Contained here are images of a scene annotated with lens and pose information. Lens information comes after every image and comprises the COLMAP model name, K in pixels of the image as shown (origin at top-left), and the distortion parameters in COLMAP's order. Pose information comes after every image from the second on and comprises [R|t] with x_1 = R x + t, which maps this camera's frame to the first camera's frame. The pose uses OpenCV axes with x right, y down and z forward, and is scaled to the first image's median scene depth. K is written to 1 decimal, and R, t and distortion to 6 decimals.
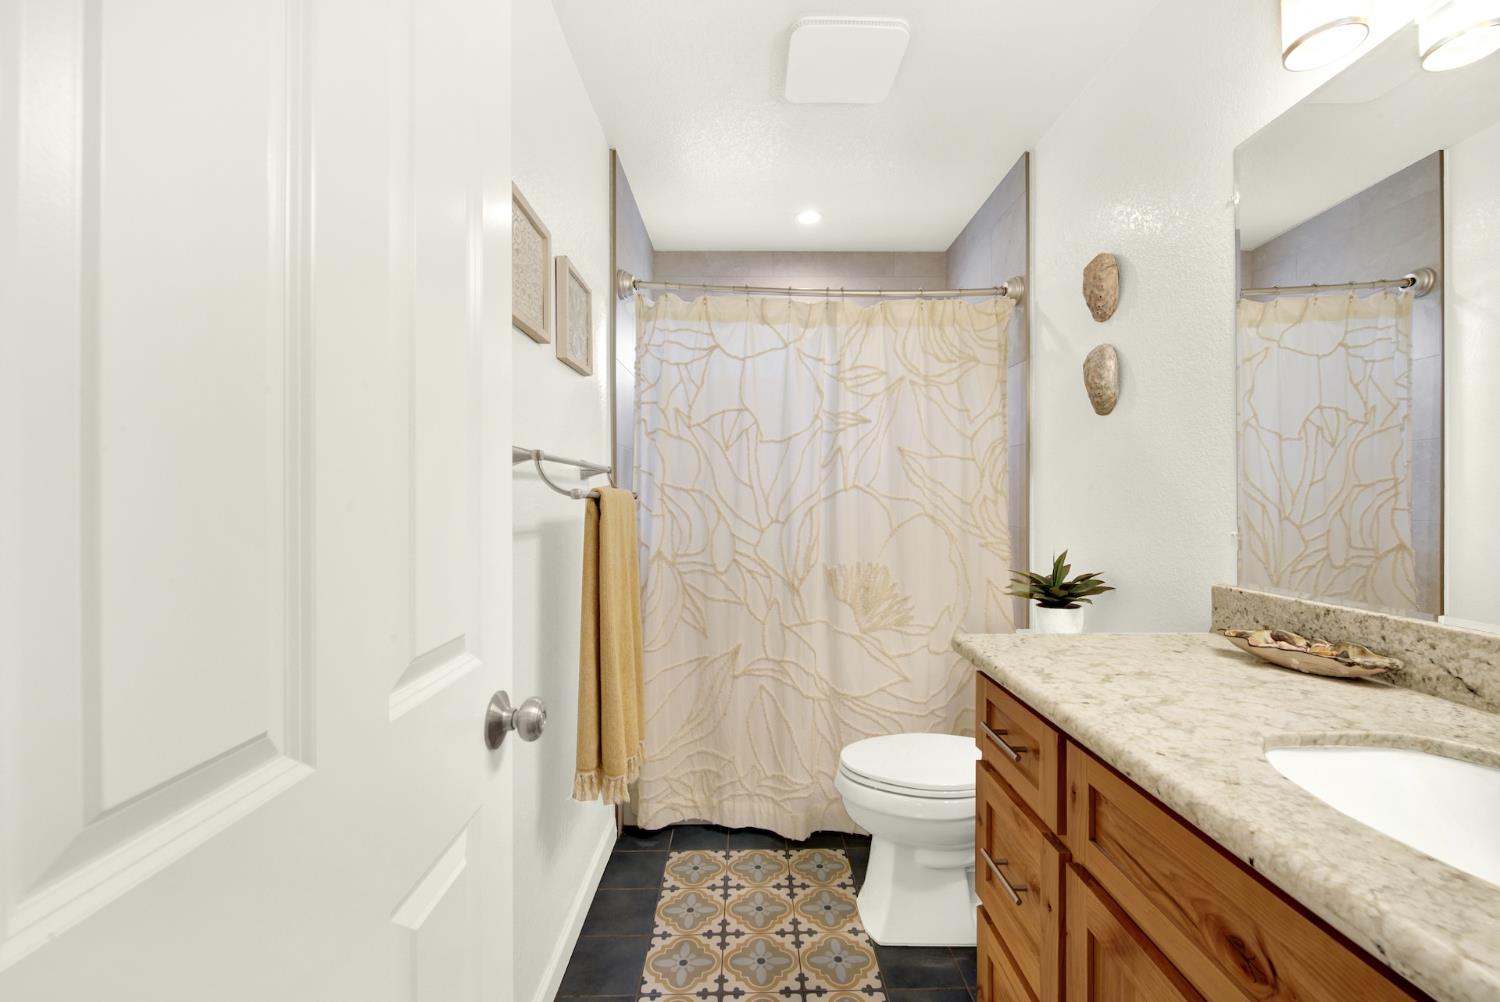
lens RADIAL K [[613.3, 0, 753.2], [0, 613.3, 498.6], [0, 0, 1]] dist [0.002738, -0.003293]
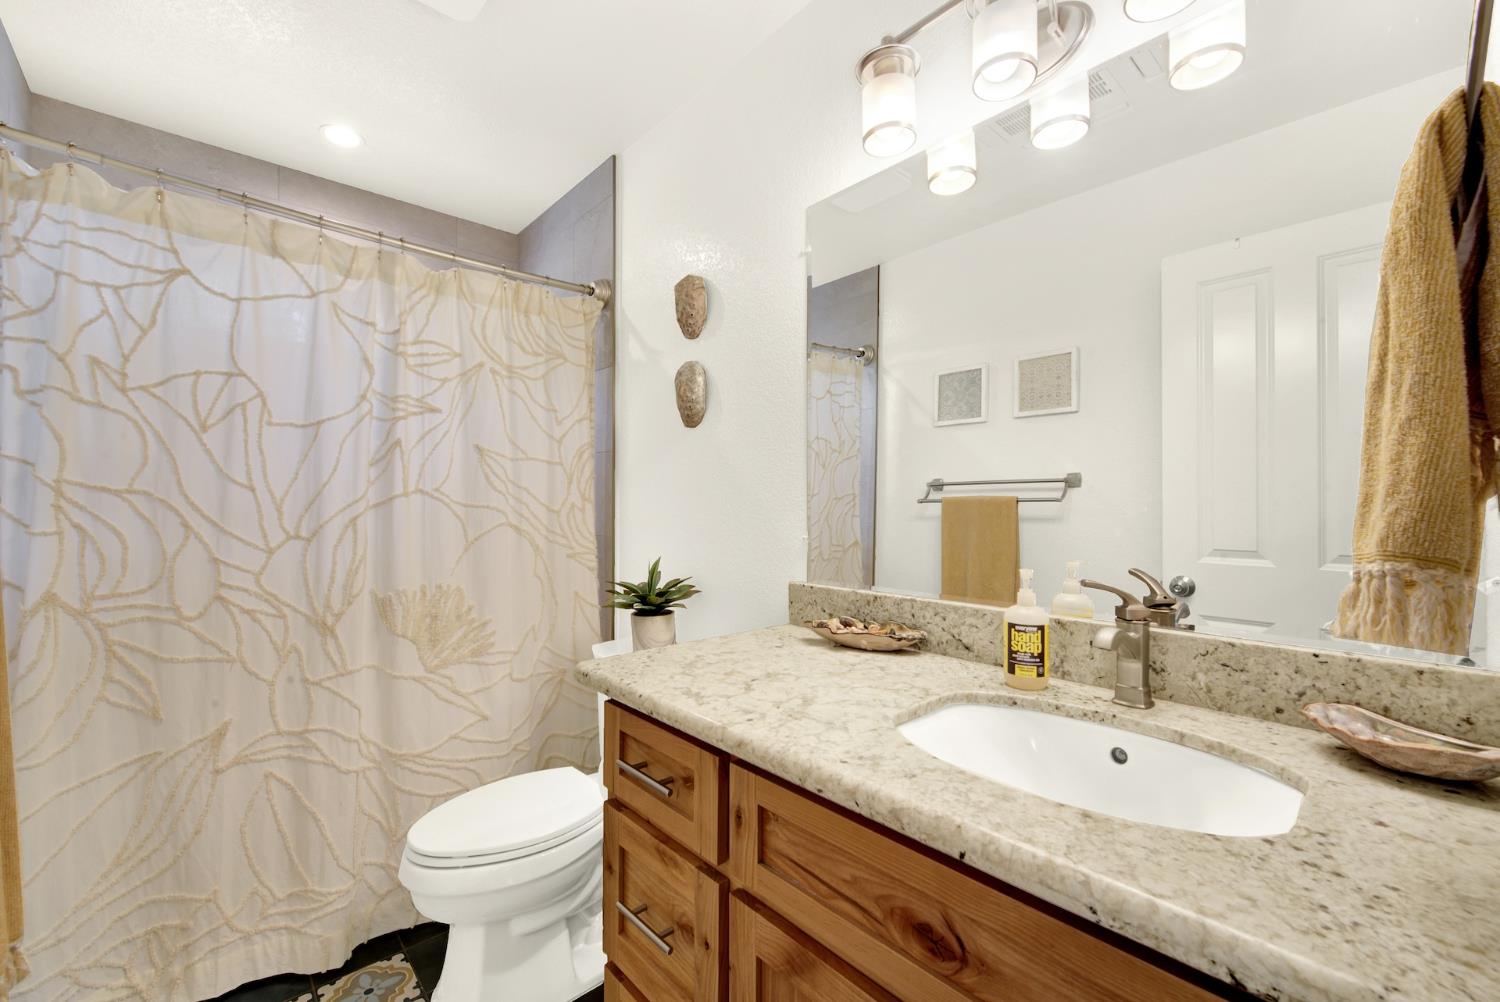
lens RADIAL K [[613.3, 0, 758.5], [0, 613.3, 505.2], [0, 0, 1]] dist [0.002738, -0.003293]
pose [[0.746298, 0.004818, 0.665594, -0.036338], [-0.004257, 0.999988, -0.002465, -0.000860], [-0.665598, -0.000994, 0.746310, 0.108847]]
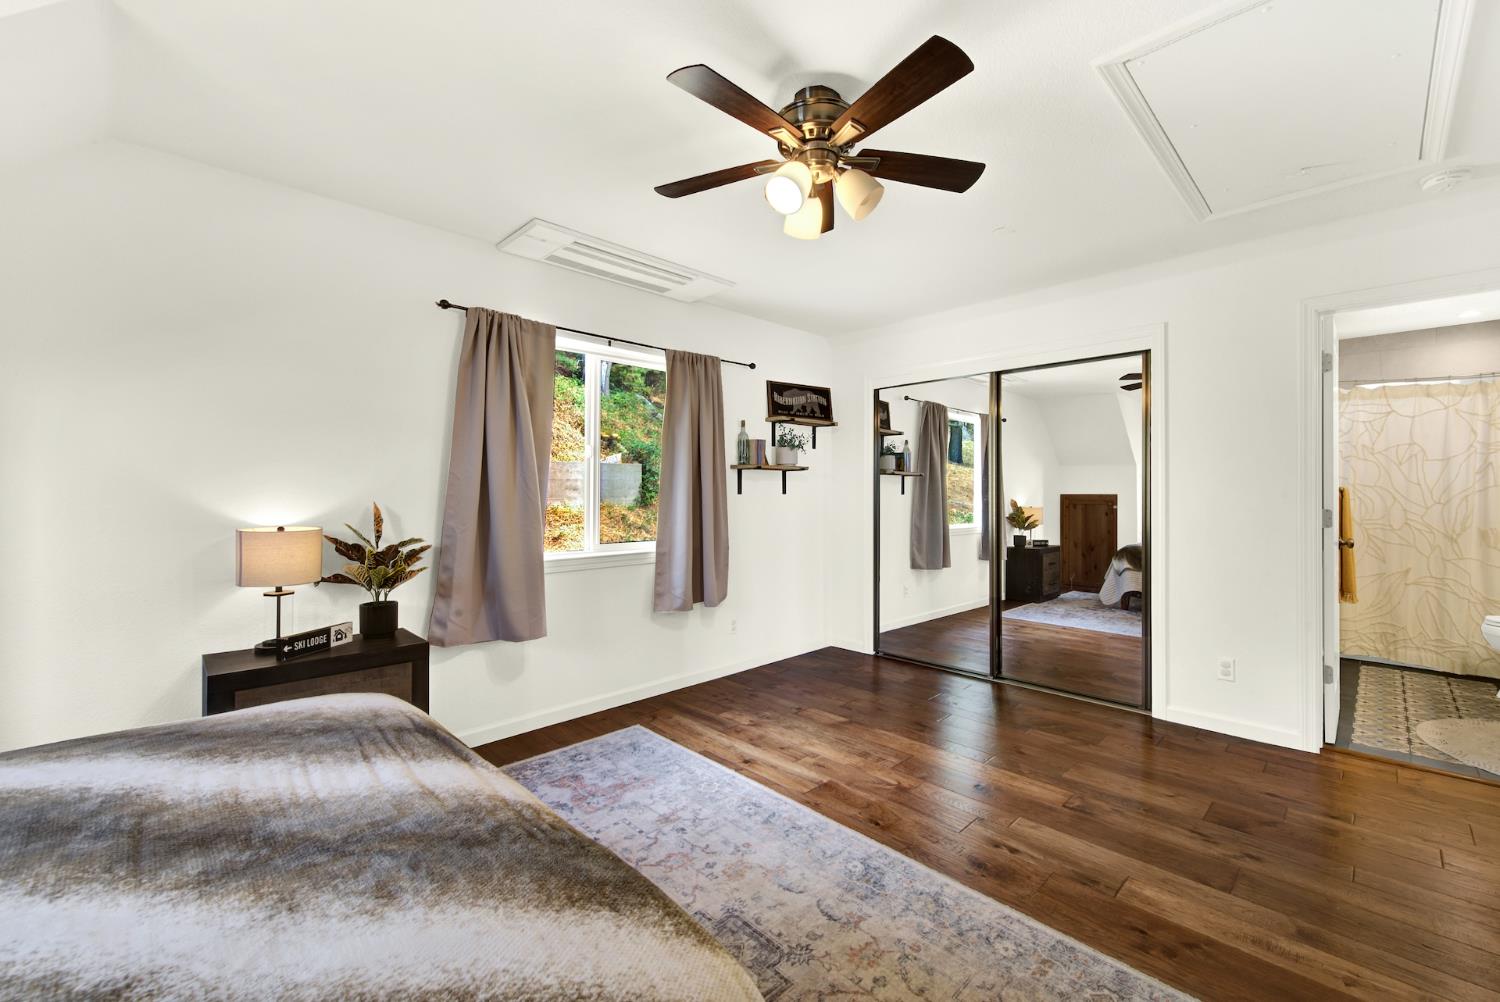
lens RADIAL K [[613.3, 0, 755.1], [0, 613.3, 488.0], [0, 0, 1]] dist [0.002738, -0.003293]
pose [[0.693252, -0.000551, -0.720695, -0.061726], [0.000561, 1.000000, -0.000225, -0.009401], [0.720695, -0.000248, 0.693252, -1.784952]]
